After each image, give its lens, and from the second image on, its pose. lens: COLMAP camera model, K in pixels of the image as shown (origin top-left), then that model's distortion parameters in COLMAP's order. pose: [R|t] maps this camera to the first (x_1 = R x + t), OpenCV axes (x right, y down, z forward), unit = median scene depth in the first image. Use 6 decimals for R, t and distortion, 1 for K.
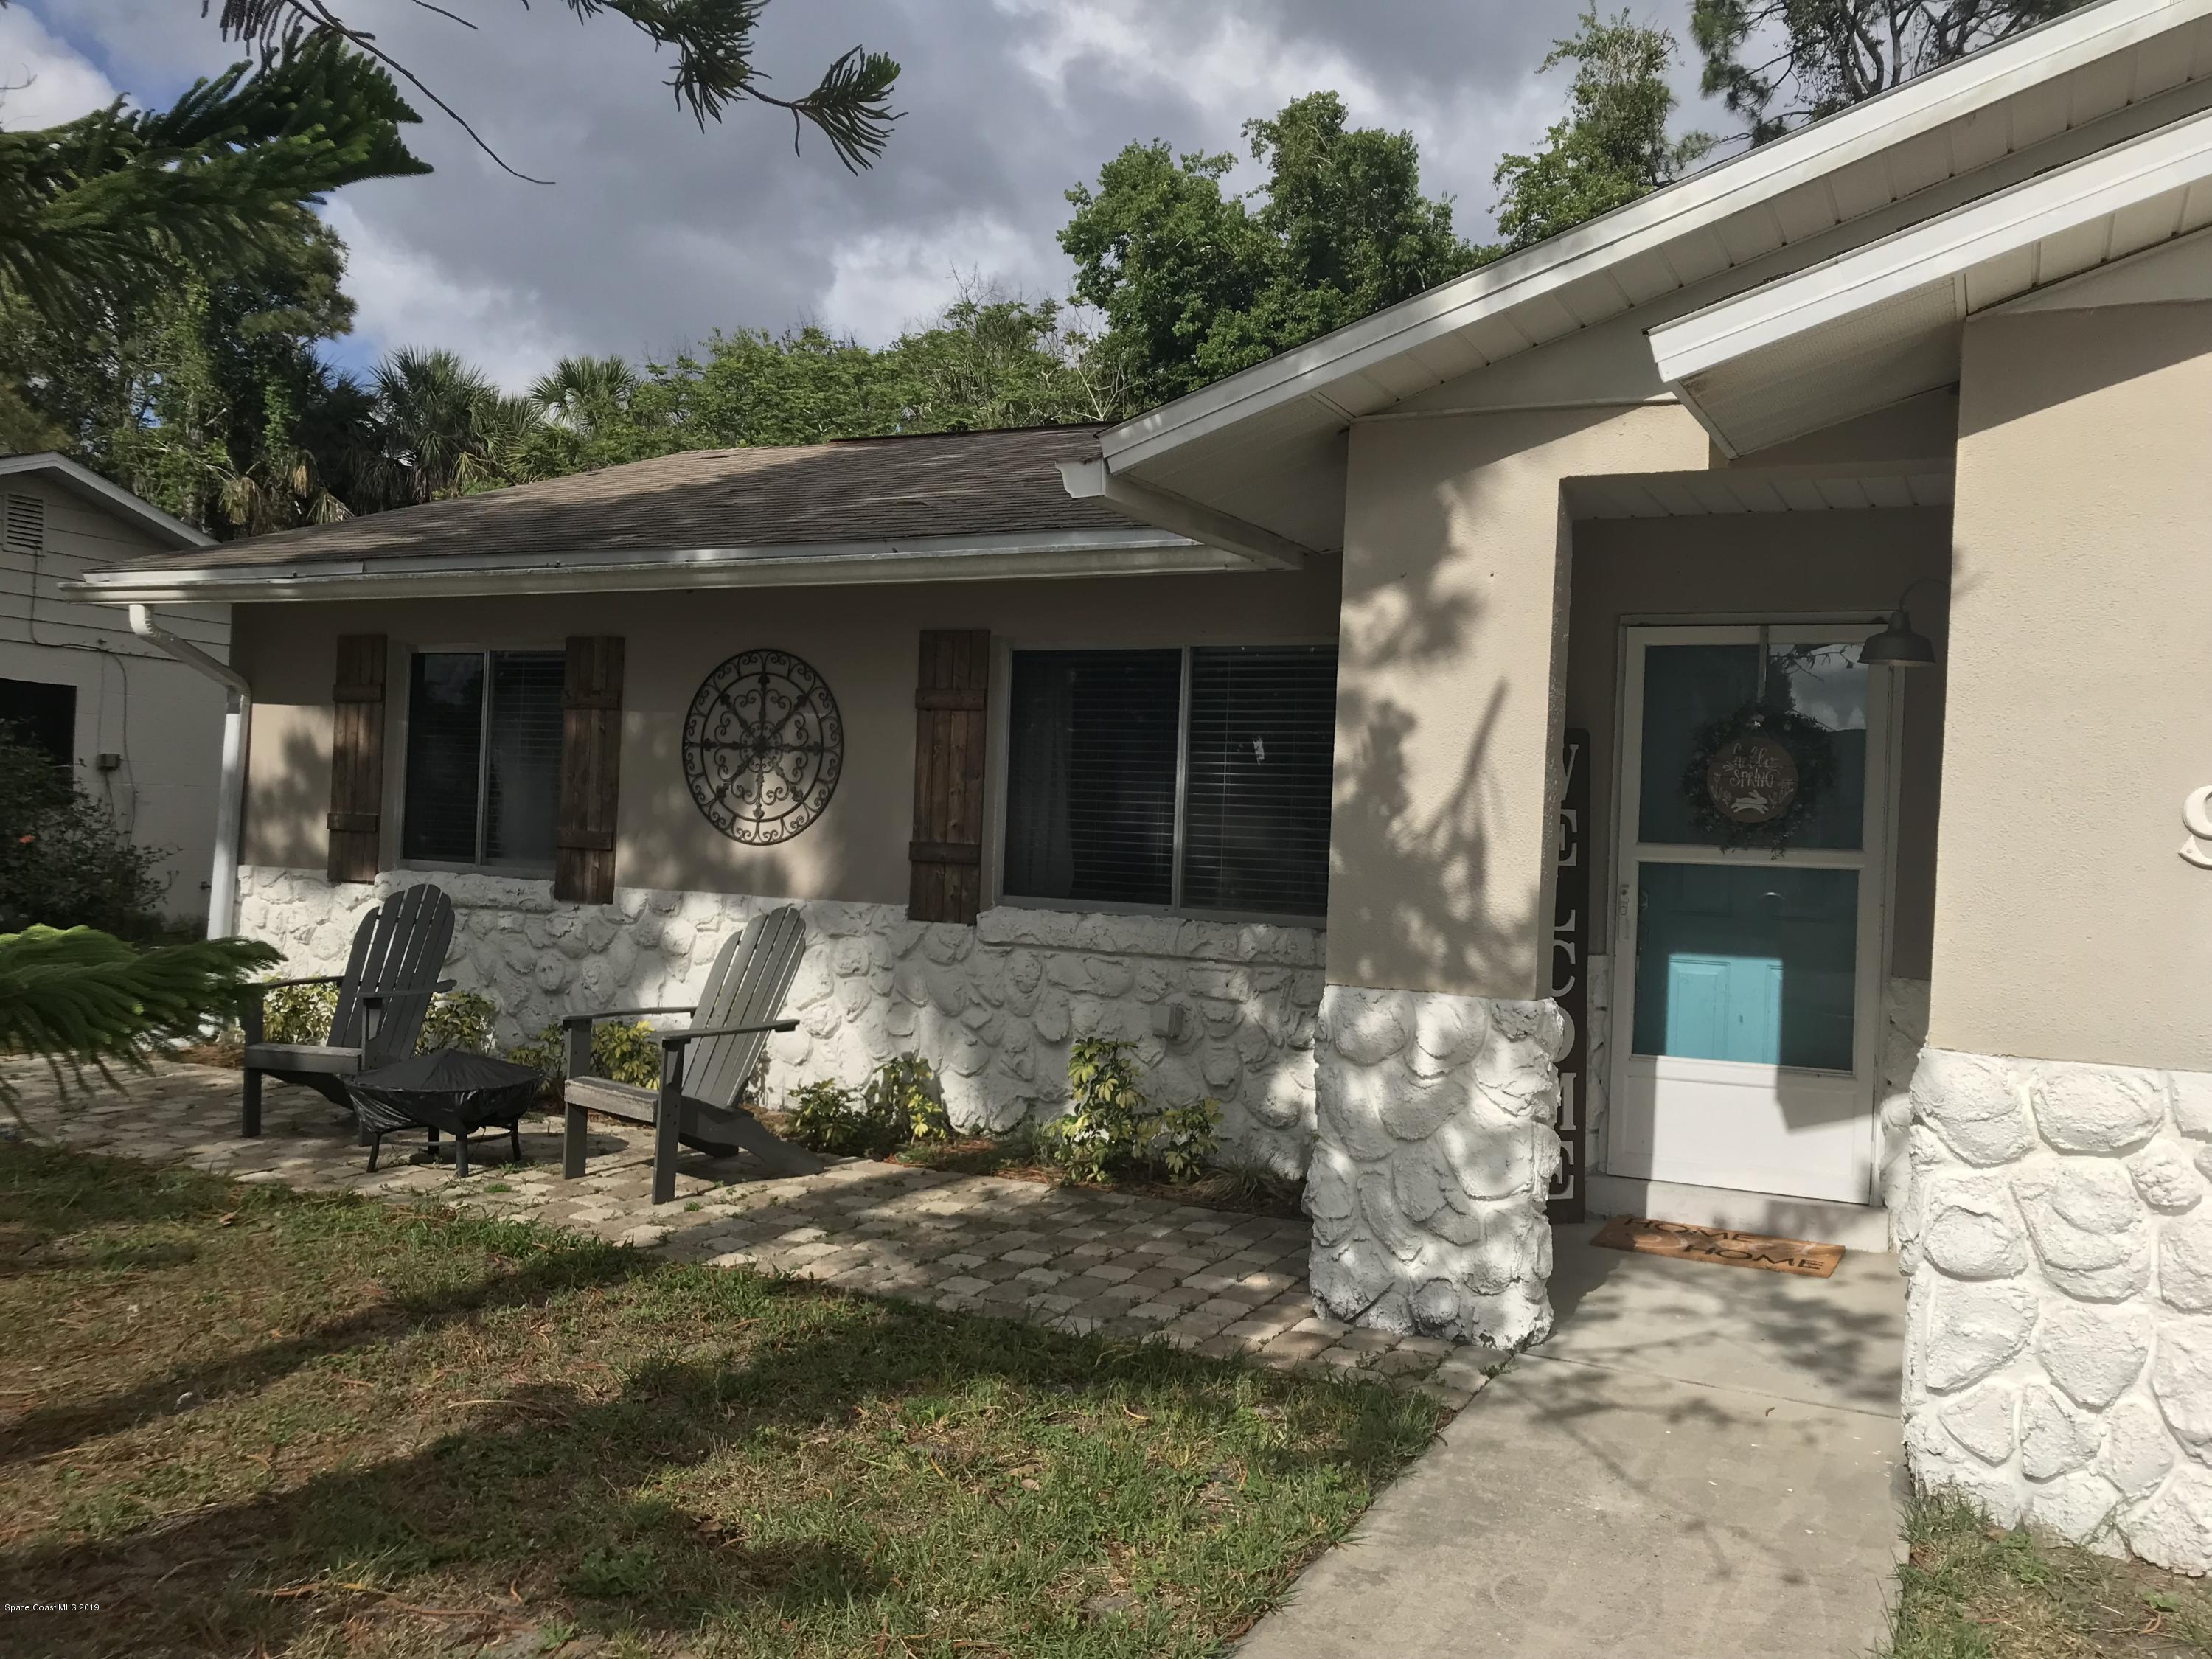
lens RADIAL K [[1835.7, 0, 1113.1], [0, 1835.7, 803.8], [0, 0, 1]] dist [0.190487, 0.000645]
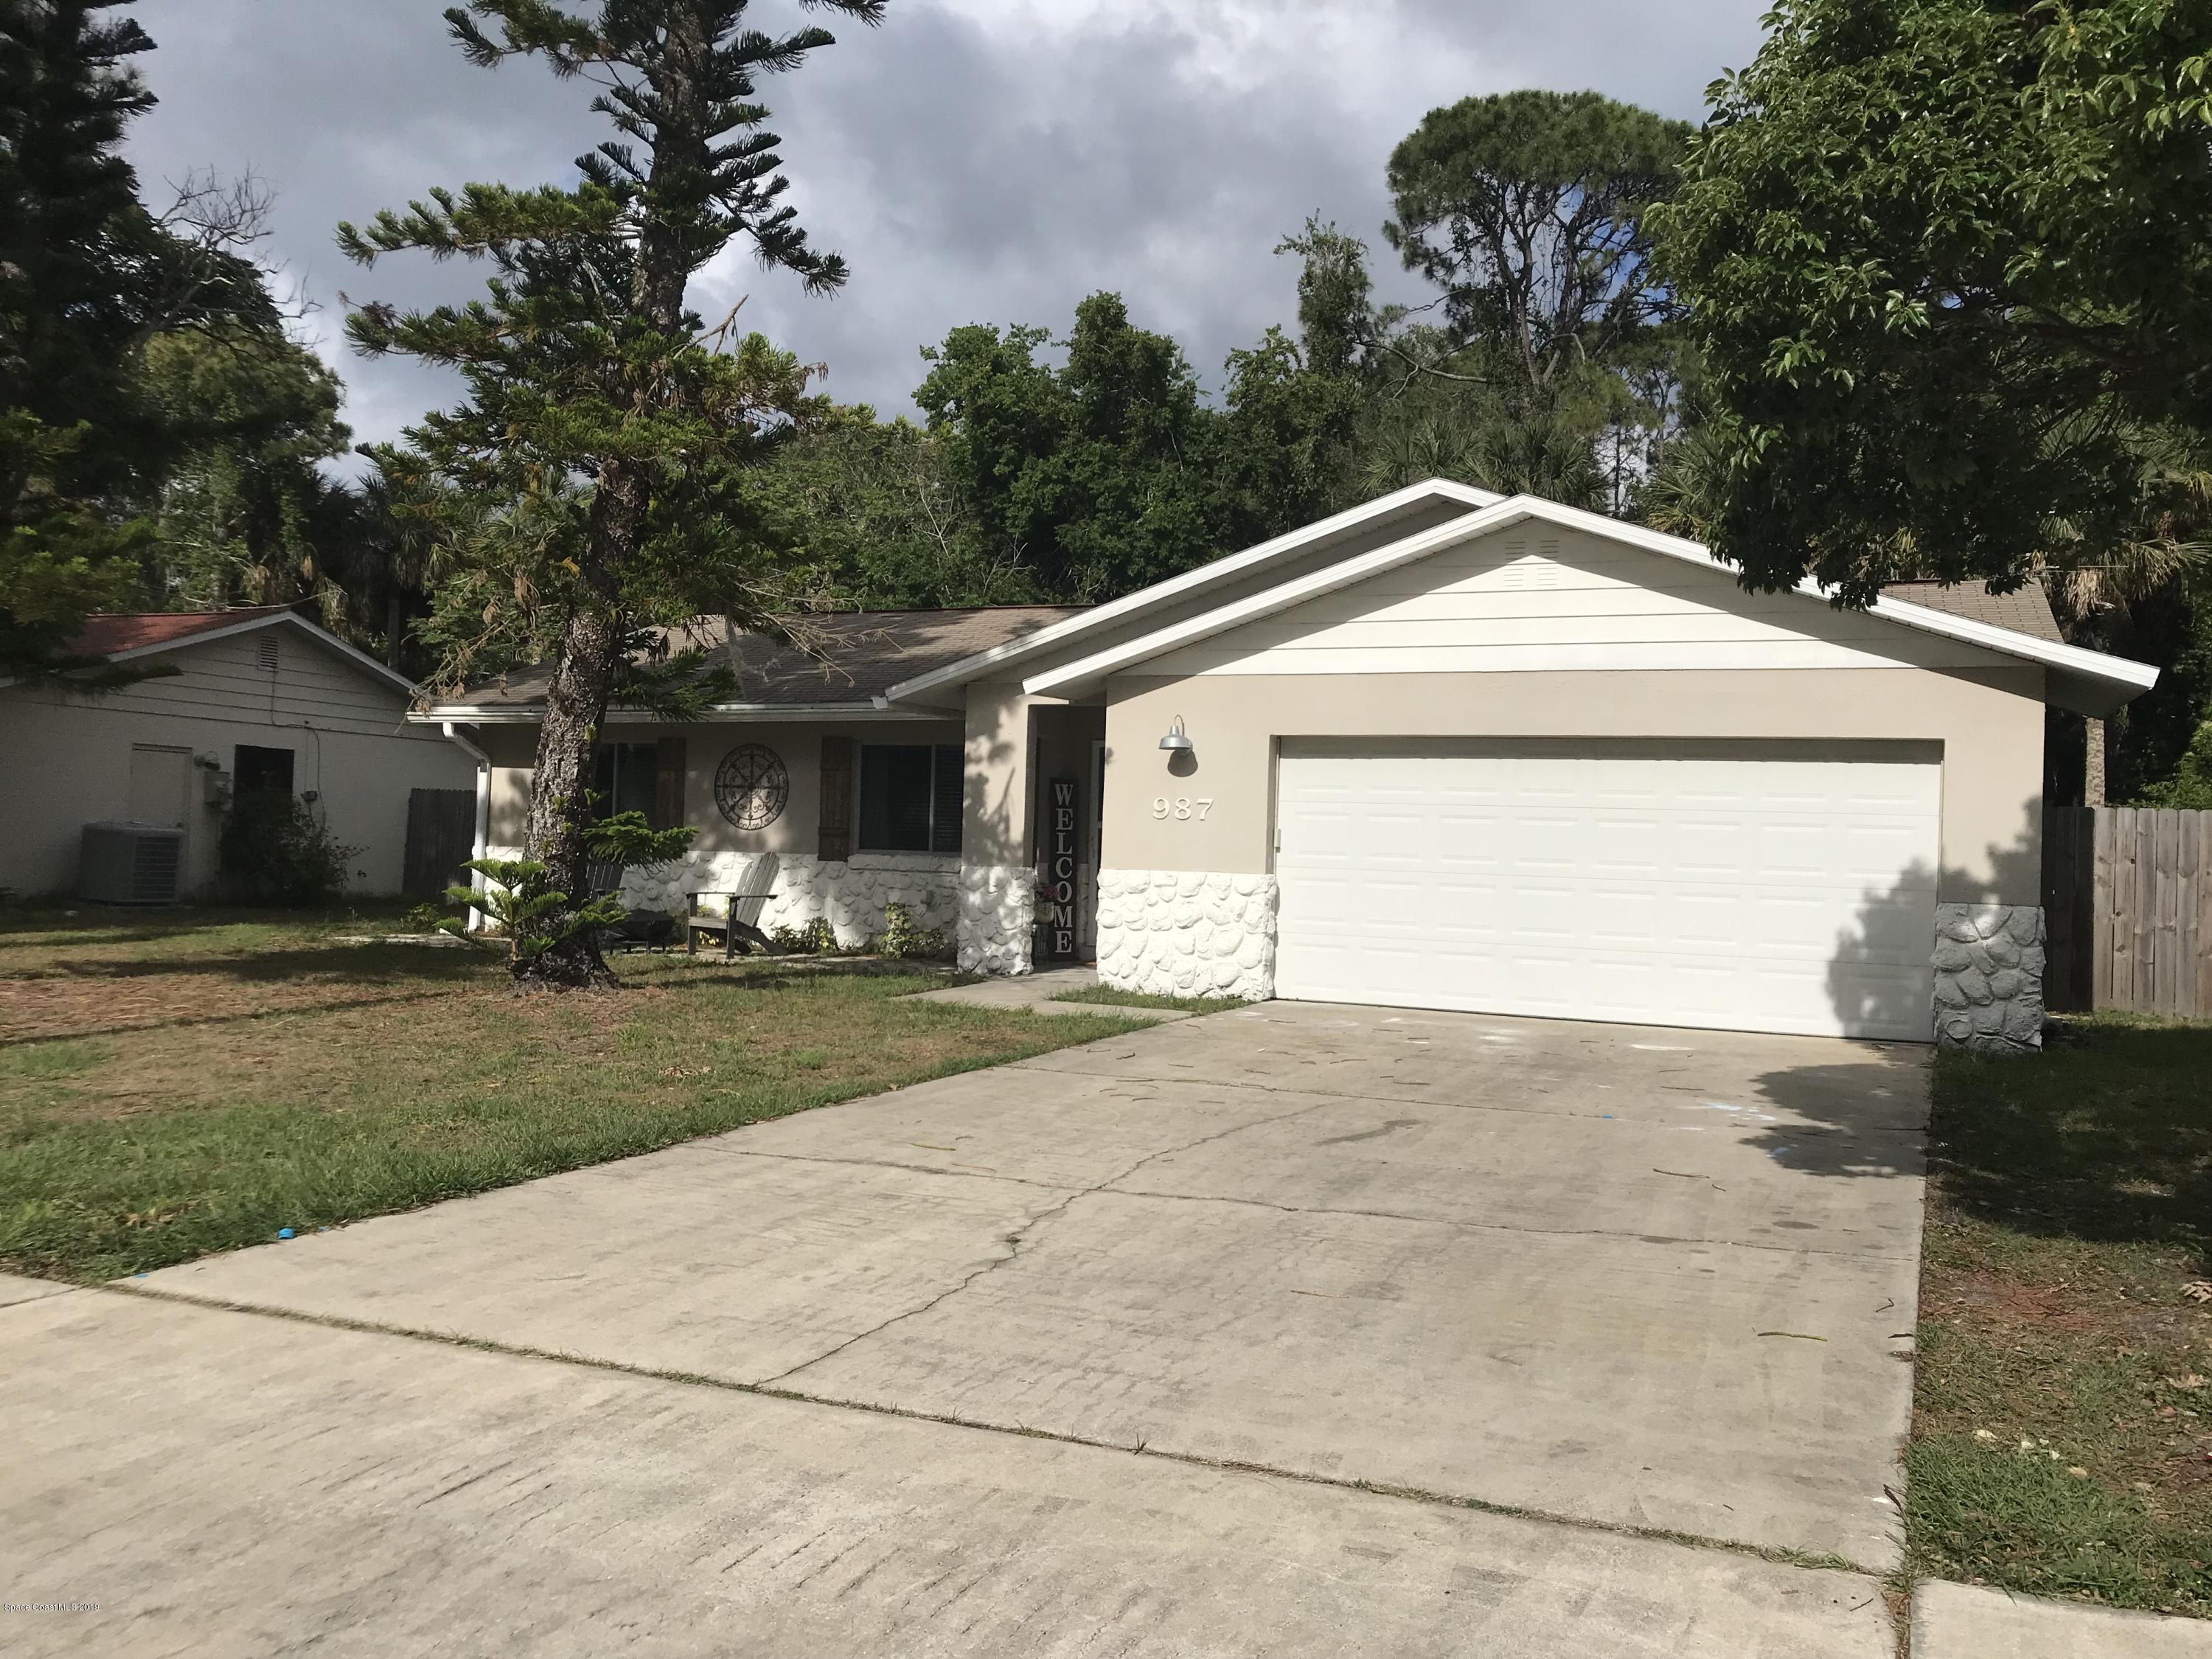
lens RADIAL K [[1753.9, 0, 1214.3], [0, 1753.9, 764.8], [0, 0, 1]] dist [0.002790, -0.001414]
pose [[0.991577, -0.011006, 0.129052, 0.099016], [0.014824, 0.999479, -0.028662, 0.012796], [-0.128669, 0.030334, 0.991224, -1.244912]]
